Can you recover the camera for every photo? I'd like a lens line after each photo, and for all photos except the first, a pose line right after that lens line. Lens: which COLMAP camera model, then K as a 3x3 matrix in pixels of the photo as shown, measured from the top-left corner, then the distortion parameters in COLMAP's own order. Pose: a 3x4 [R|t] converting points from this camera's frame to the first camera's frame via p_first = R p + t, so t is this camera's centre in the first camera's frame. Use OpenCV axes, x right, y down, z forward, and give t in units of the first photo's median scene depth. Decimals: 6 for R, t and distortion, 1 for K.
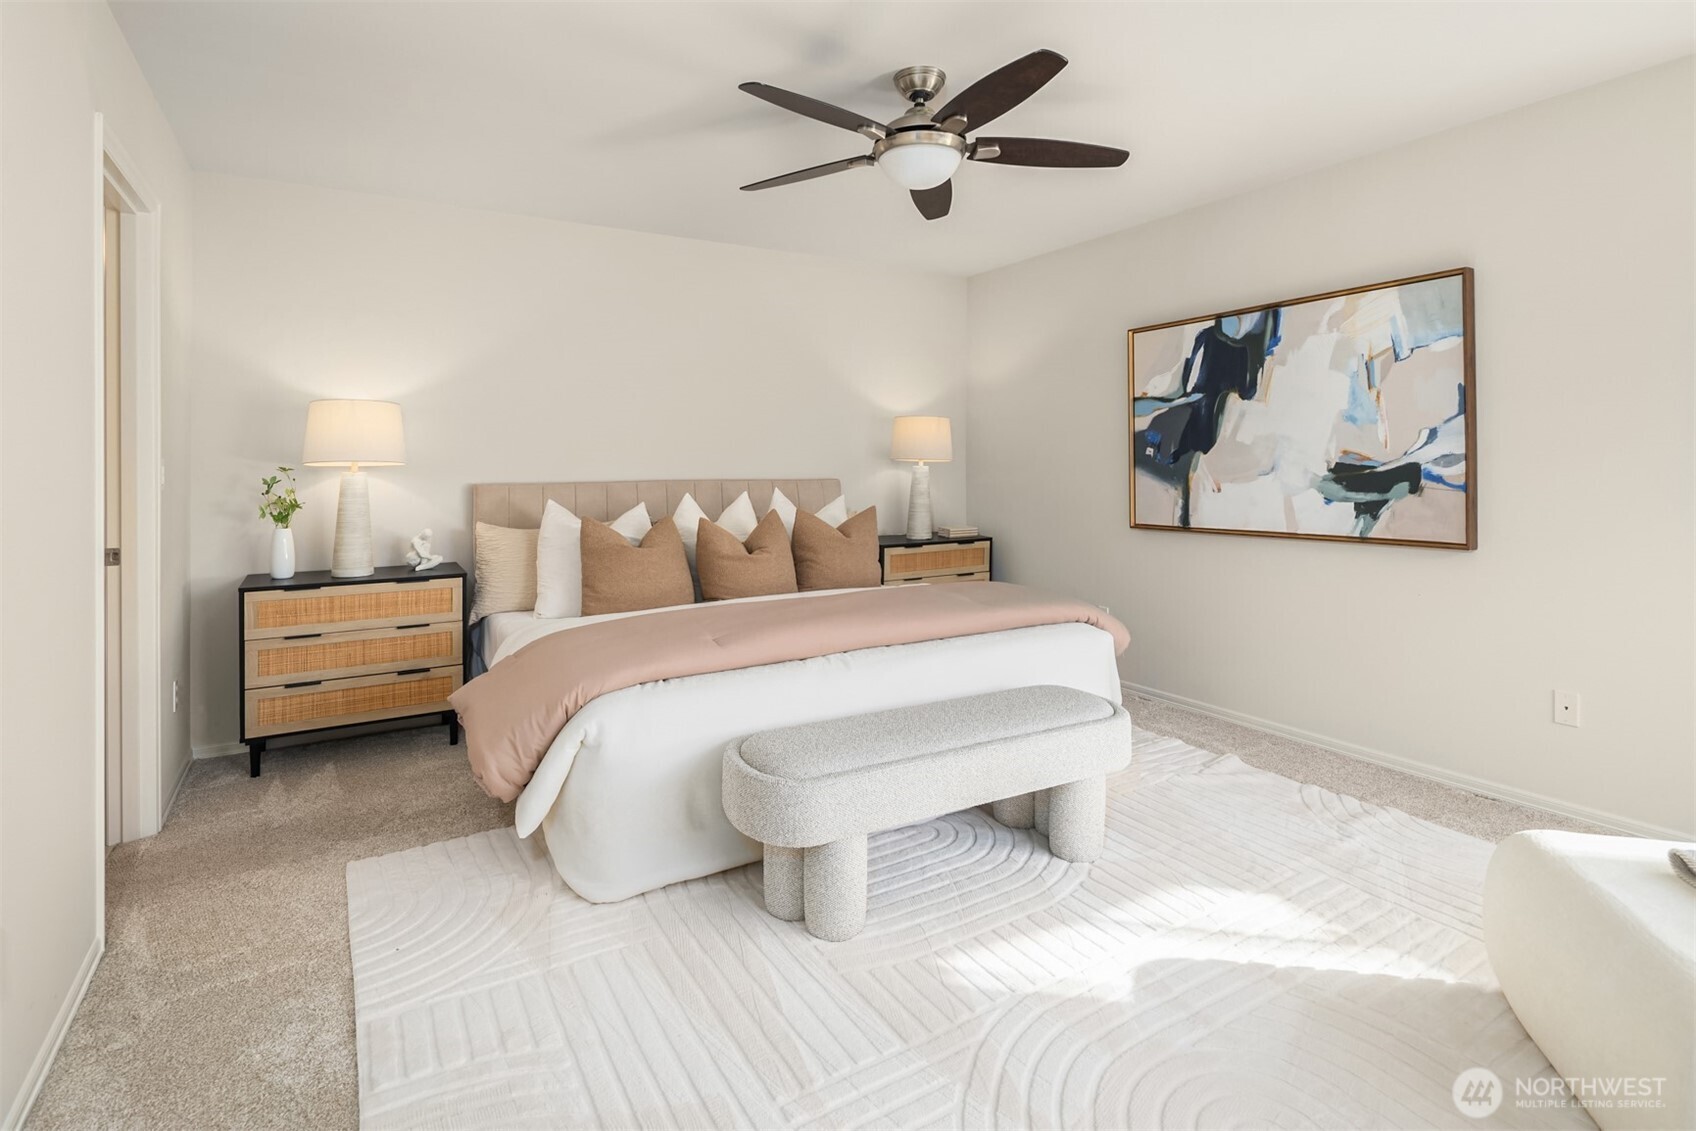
lens RADIAL K [[817.1, 0, 824.8], [0, 817.1, 473.5], [0, 0, 1]] dist [0.001097, -0.002290]
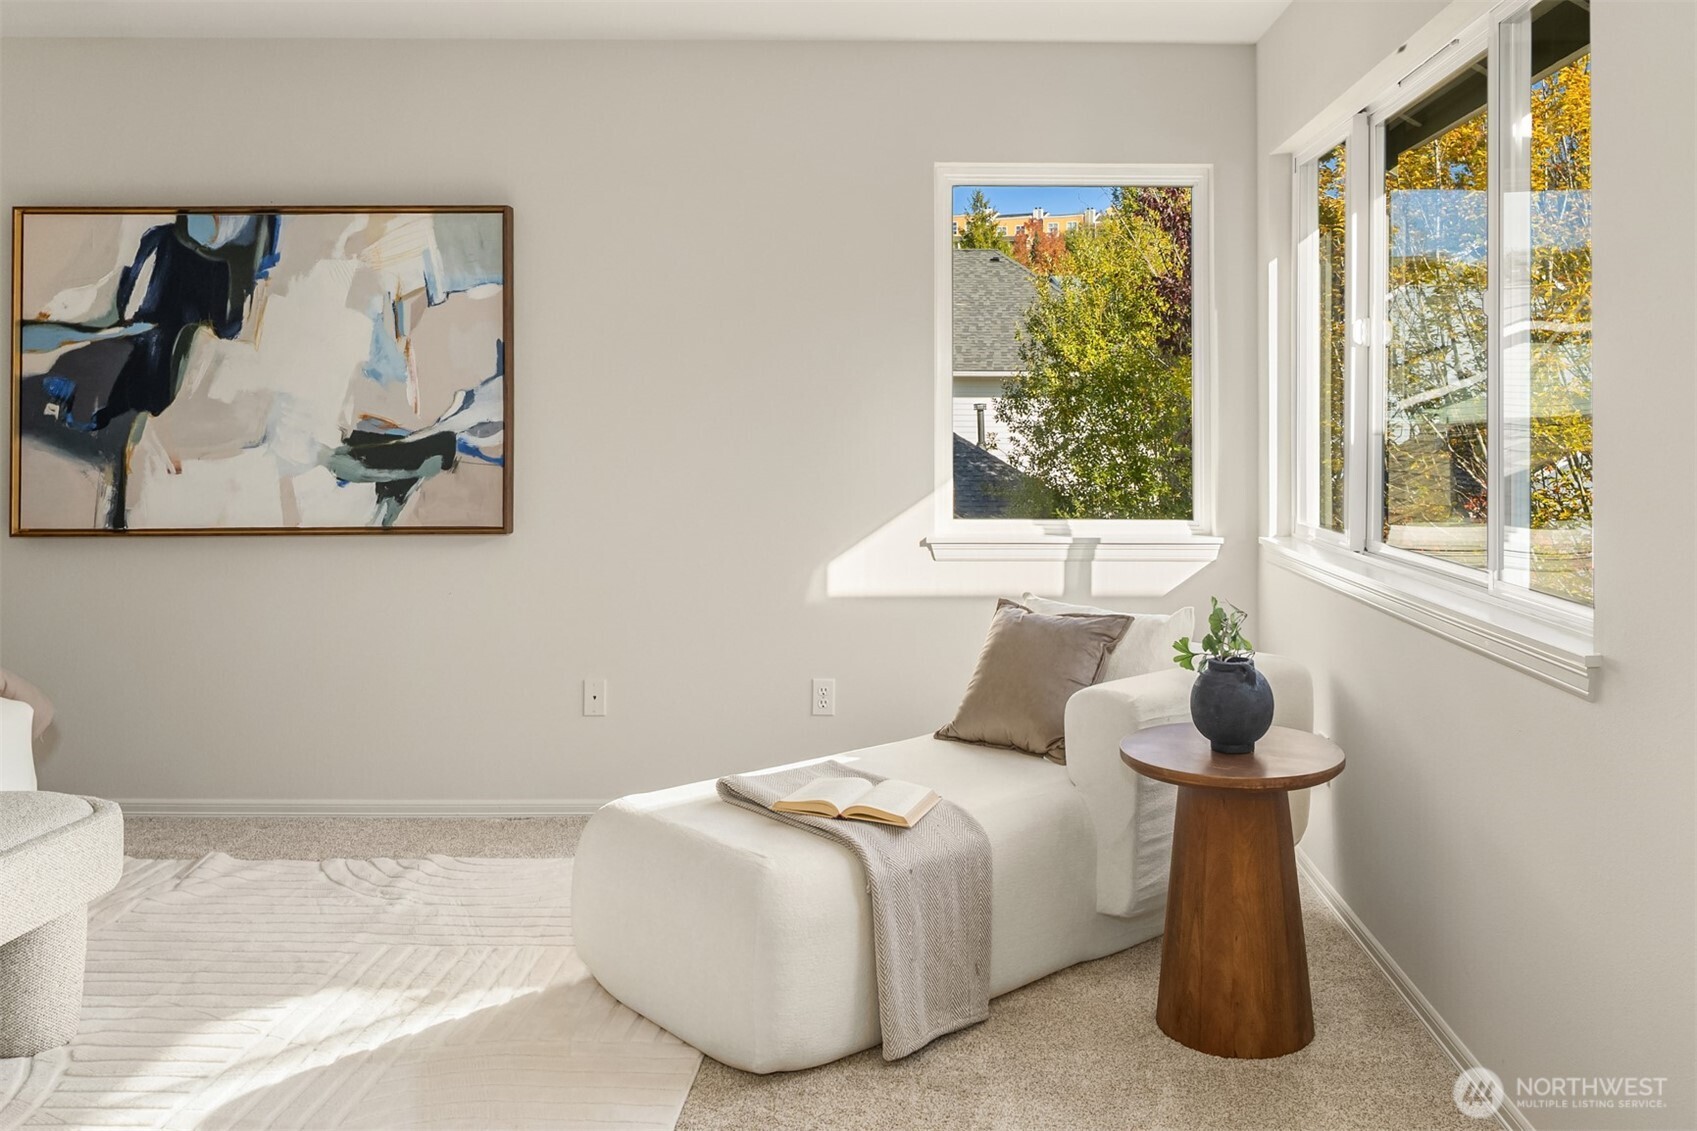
lens RADIAL K [[817.6, 0, 856.9], [0, 817.6, 439.8], [0, 0, 1]] dist [0.001097, -0.002290]
pose [[0.643354, -0.000375, 0.765569, 0.325356], [-0.001087, 0.999998, 0.001404, -0.006060], [-0.765568, -0.001735, 0.643353, 0.145412]]
